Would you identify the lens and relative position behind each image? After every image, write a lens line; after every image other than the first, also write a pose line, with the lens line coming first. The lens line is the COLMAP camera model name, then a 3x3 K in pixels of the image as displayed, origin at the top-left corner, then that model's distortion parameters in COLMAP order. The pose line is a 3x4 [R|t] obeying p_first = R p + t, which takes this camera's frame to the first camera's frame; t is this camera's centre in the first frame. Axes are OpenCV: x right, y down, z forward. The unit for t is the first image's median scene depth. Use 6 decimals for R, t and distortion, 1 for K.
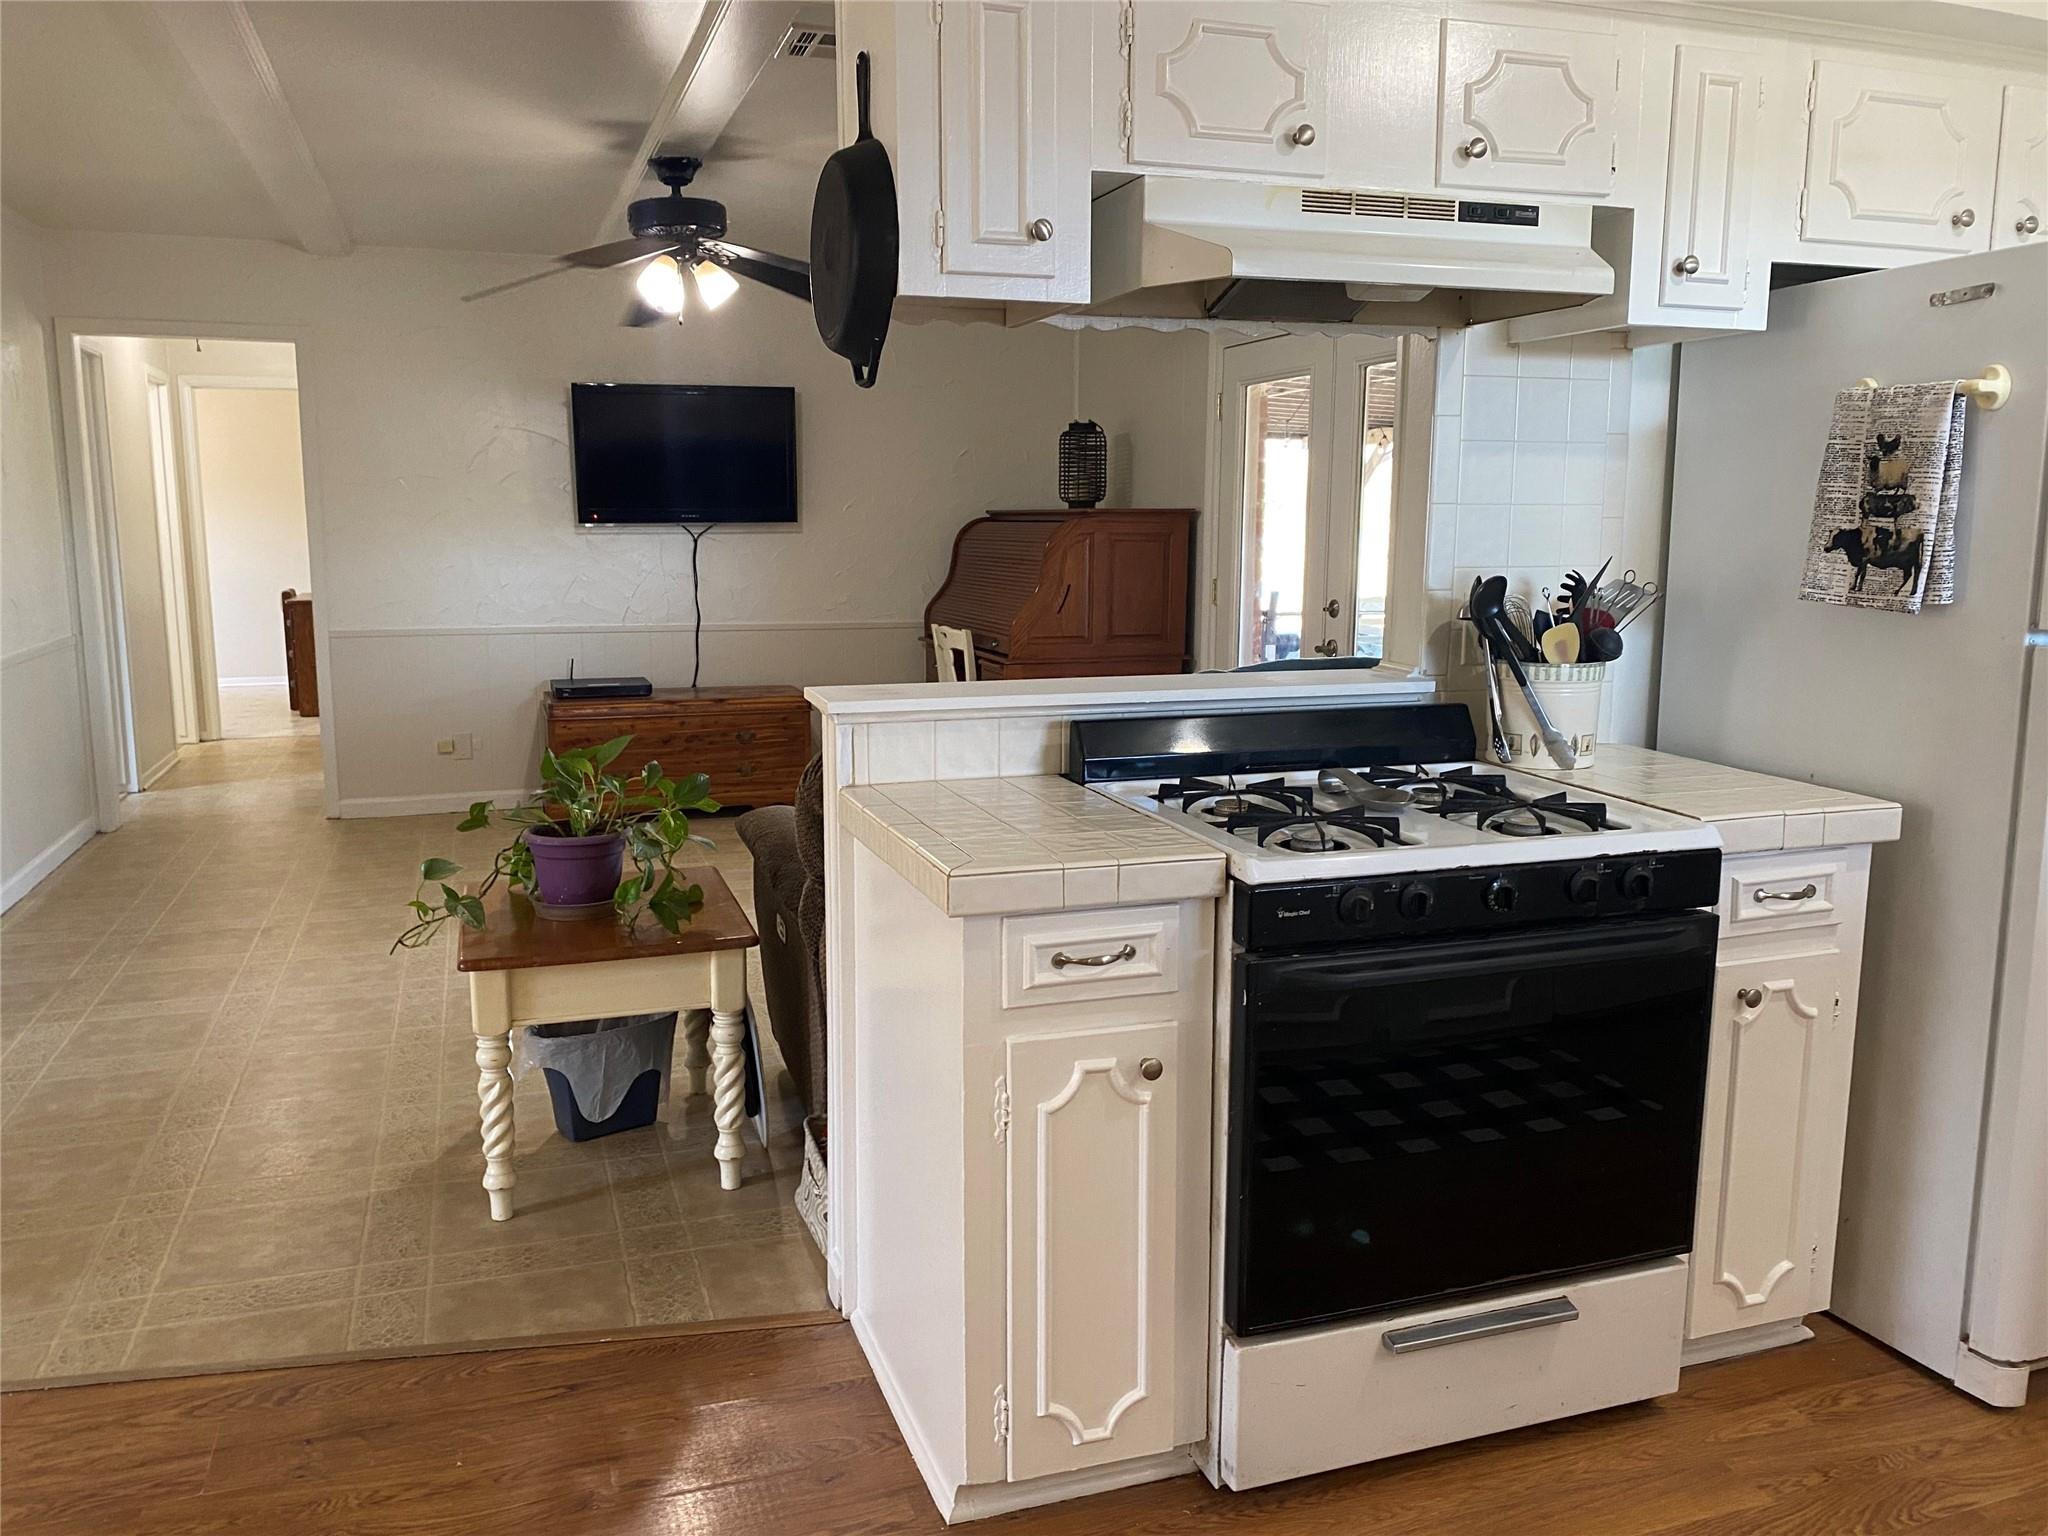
lens RADIAL K [[1548.8, 0, 1011.2], [0, 1548.8, 761.1], [0, 0, 1]] dist [0.053160, -0.073350]
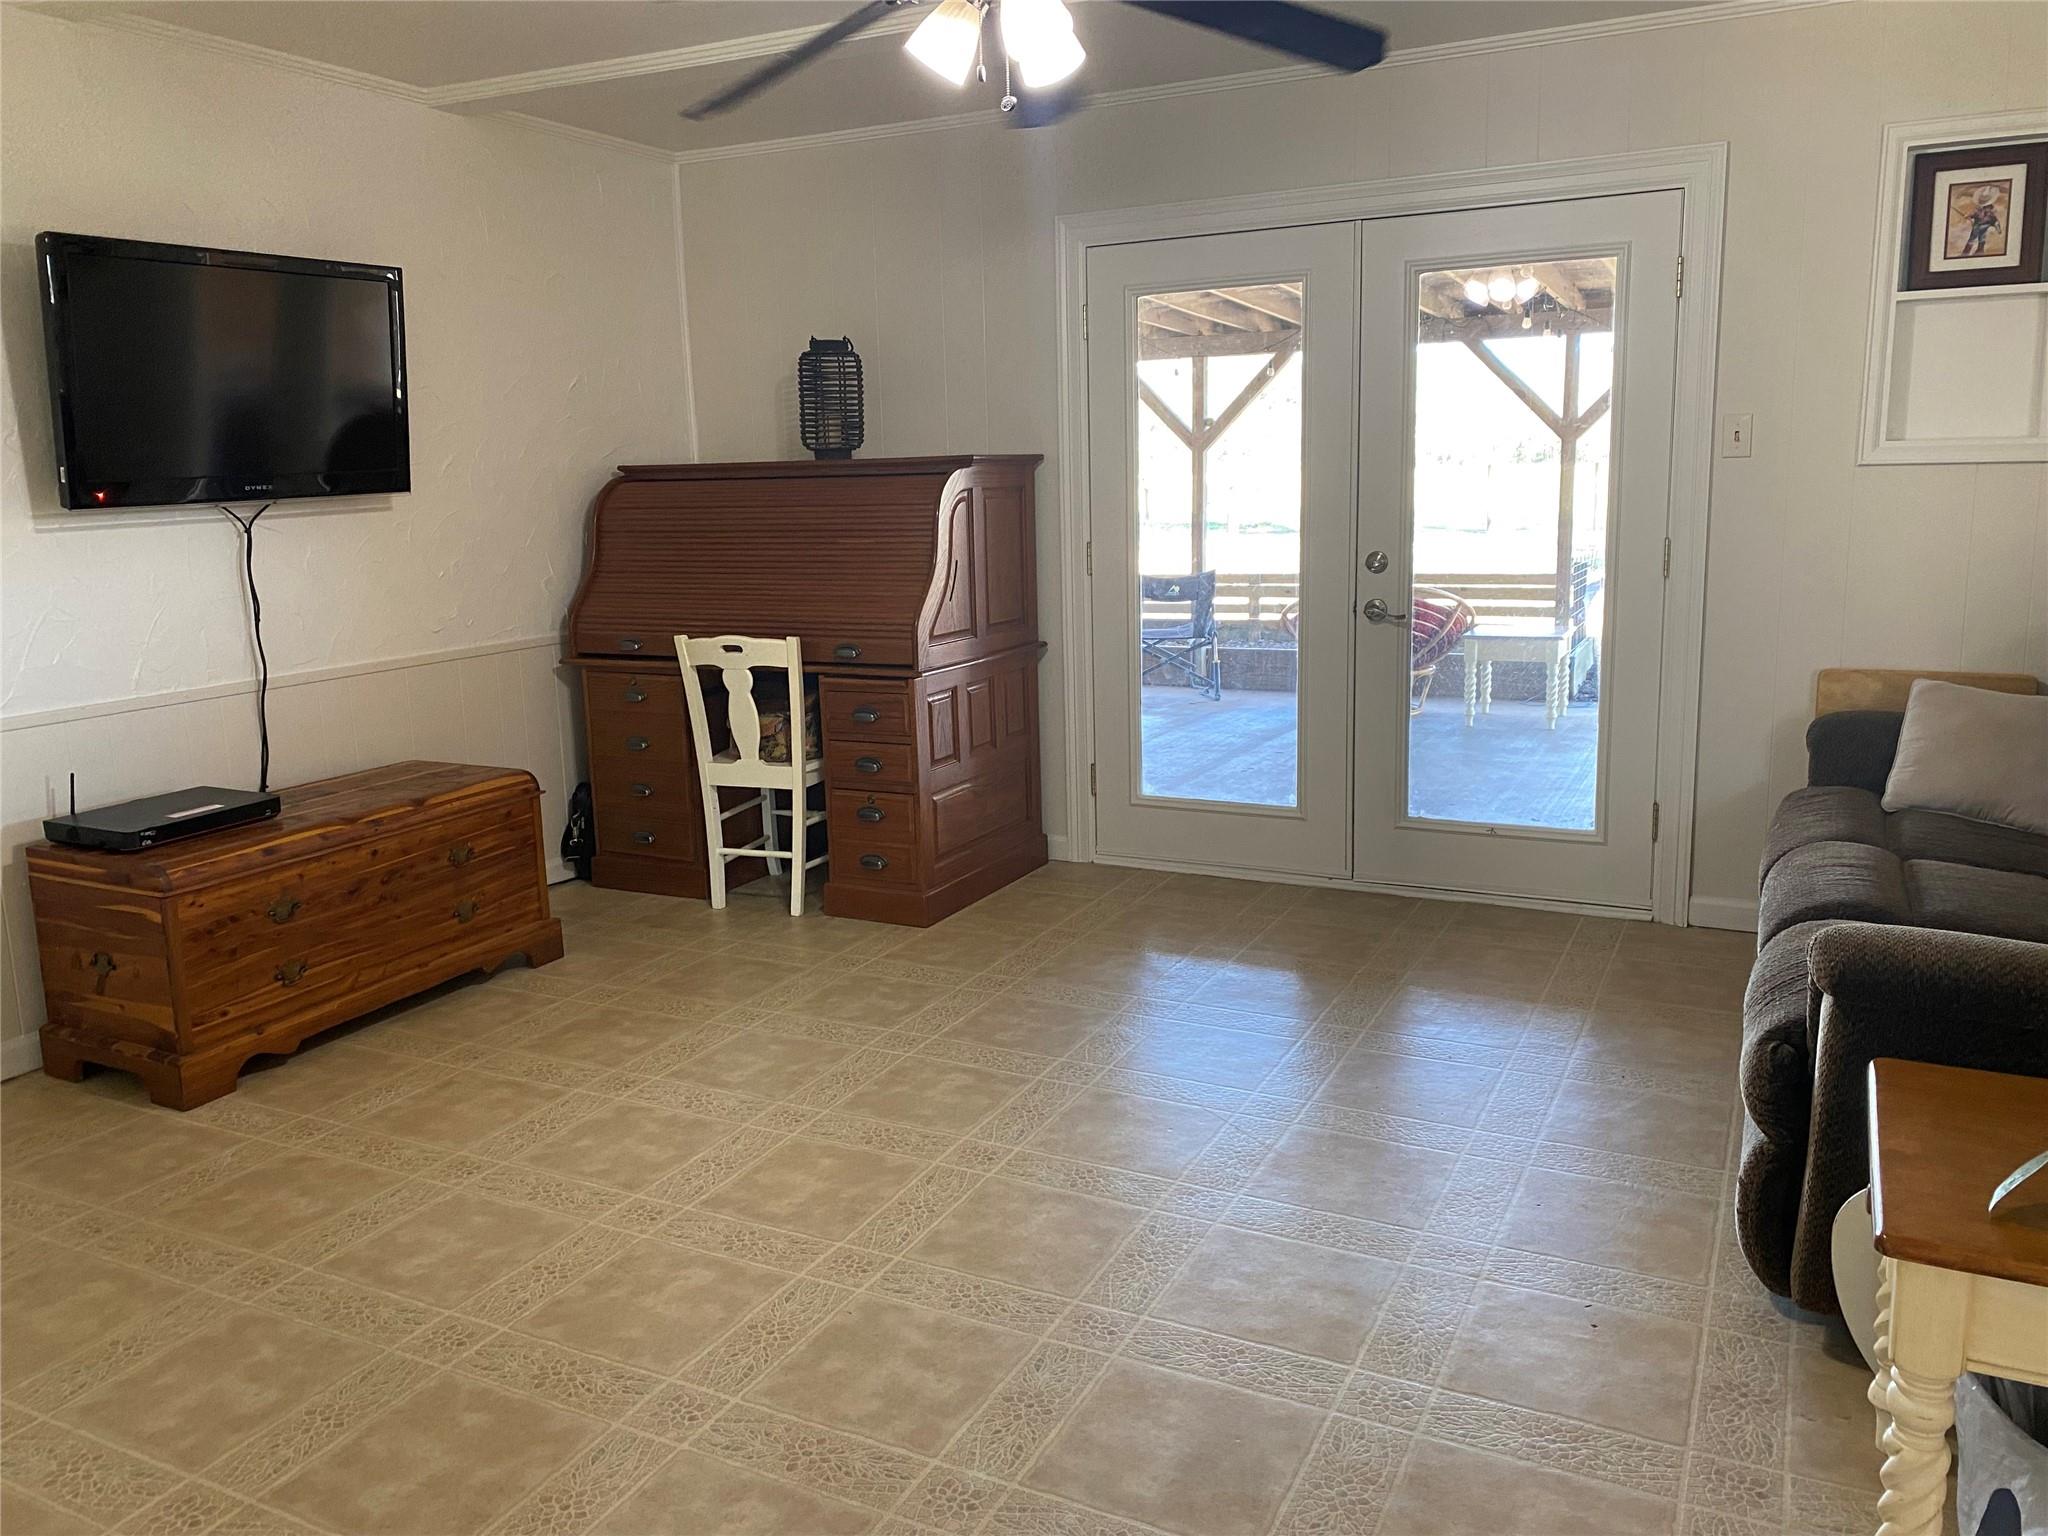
lens RADIAL K [[1548.8, 0, 1016.2], [0, 1548.8, 738.6], [0, 0, 1]] dist [0.053160, -0.073350]
pose [[0.718043, -0.143005, 0.681149, -0.611451], [0.139383, 0.988384, 0.060576, -0.096800], [-0.681899, 0.051444, 0.729635, 0.616530]]
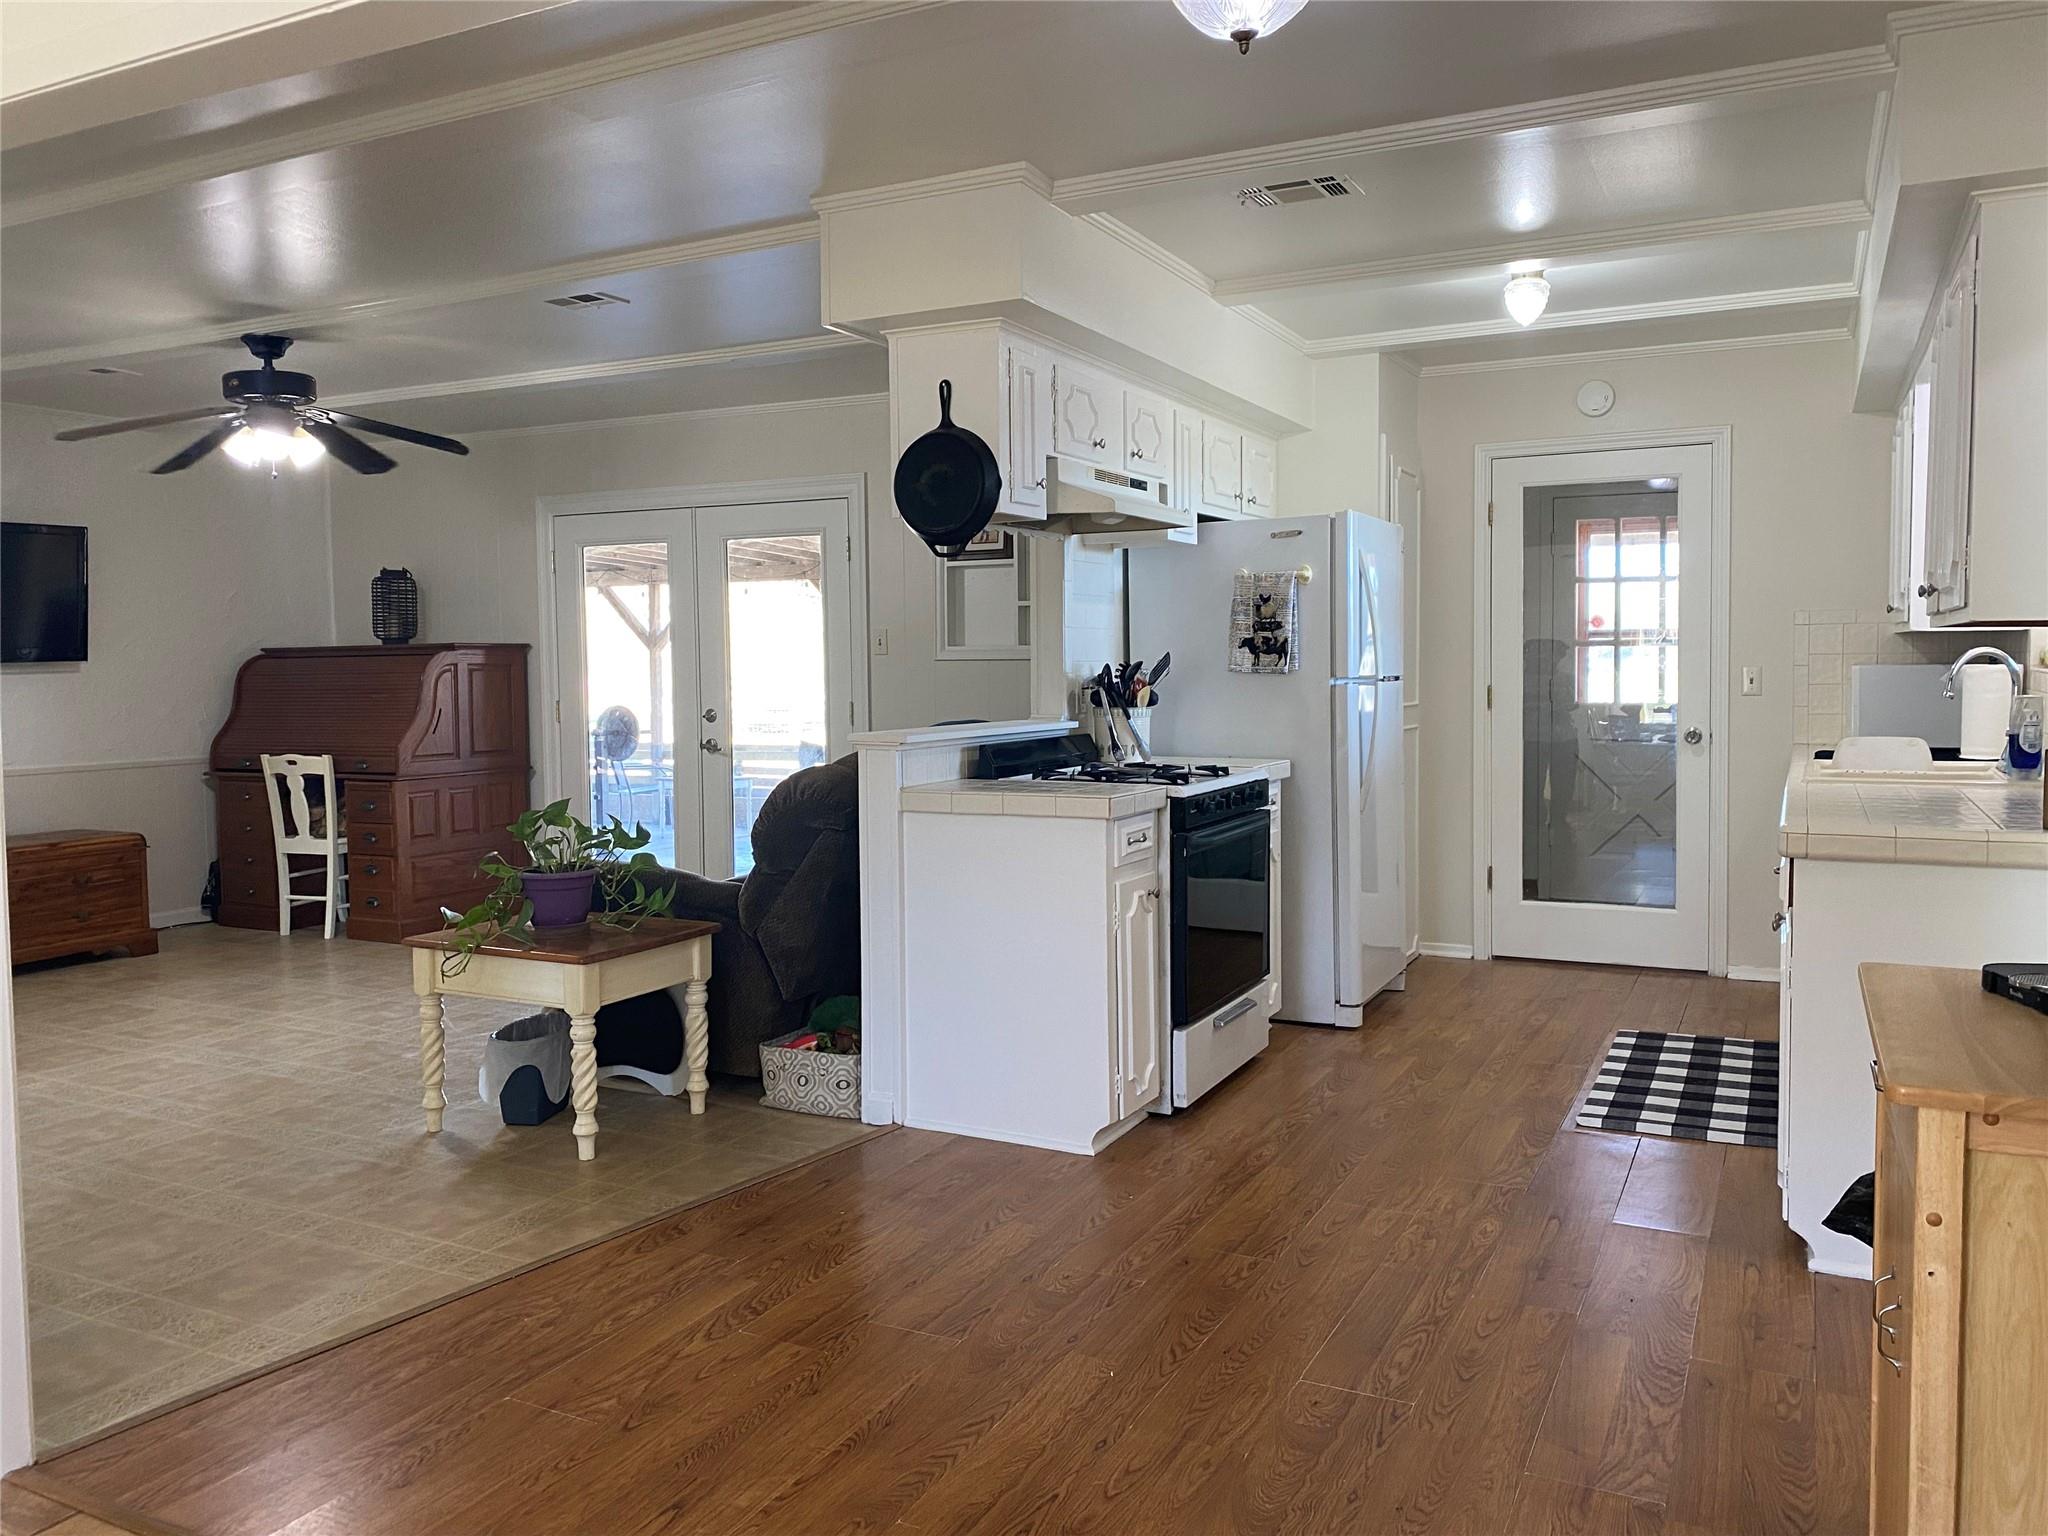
lens RADIAL K [[1548.8, 0, 1013.4], [0, 1548.8, 743.9], [0, 0, 1]] dist [0.053160, -0.073350]
pose [[0.718117, -0.047887, 0.694273, -0.624655], [0.123767, 0.990514, -0.059698, 0.044322], [-0.684829, 0.128798, 0.717231, -0.153229]]
